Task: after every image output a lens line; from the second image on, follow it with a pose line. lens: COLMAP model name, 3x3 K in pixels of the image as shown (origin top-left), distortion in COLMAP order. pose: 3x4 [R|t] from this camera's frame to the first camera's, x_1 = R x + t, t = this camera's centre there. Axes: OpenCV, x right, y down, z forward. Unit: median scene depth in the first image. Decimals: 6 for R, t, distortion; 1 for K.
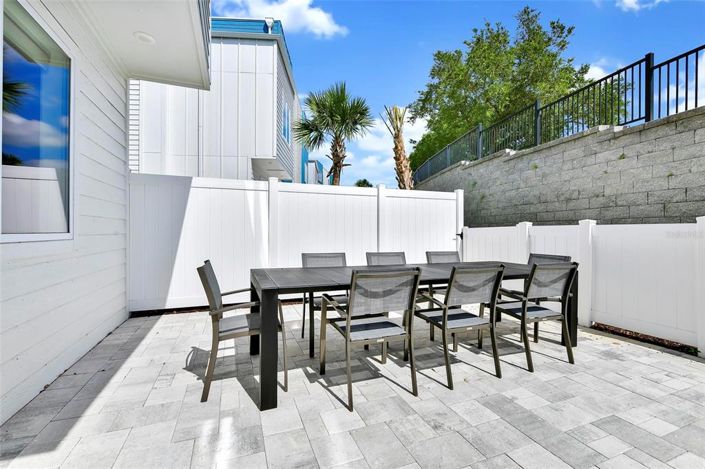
lens RADIAL K [[305.3, 0, 355.1], [0, 305.3, 230.6], [0, 0, 1]] dist [-0.000797, -0.004343]
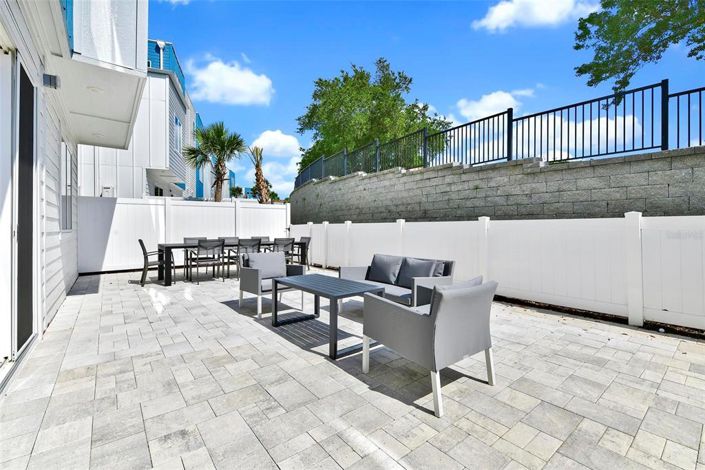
lens RADIAL K [[305.3, 0, 355.1], [0, 305.3, 231.1], [0, 0, 1]] dist [-0.000797, -0.004343]
pose [[0.956850, -0.007681, 0.290481, 0.123404], [0.003604, 0.999887, 0.014569, 0.000309], [-0.290560, -0.012894, 0.956770, -0.486376]]
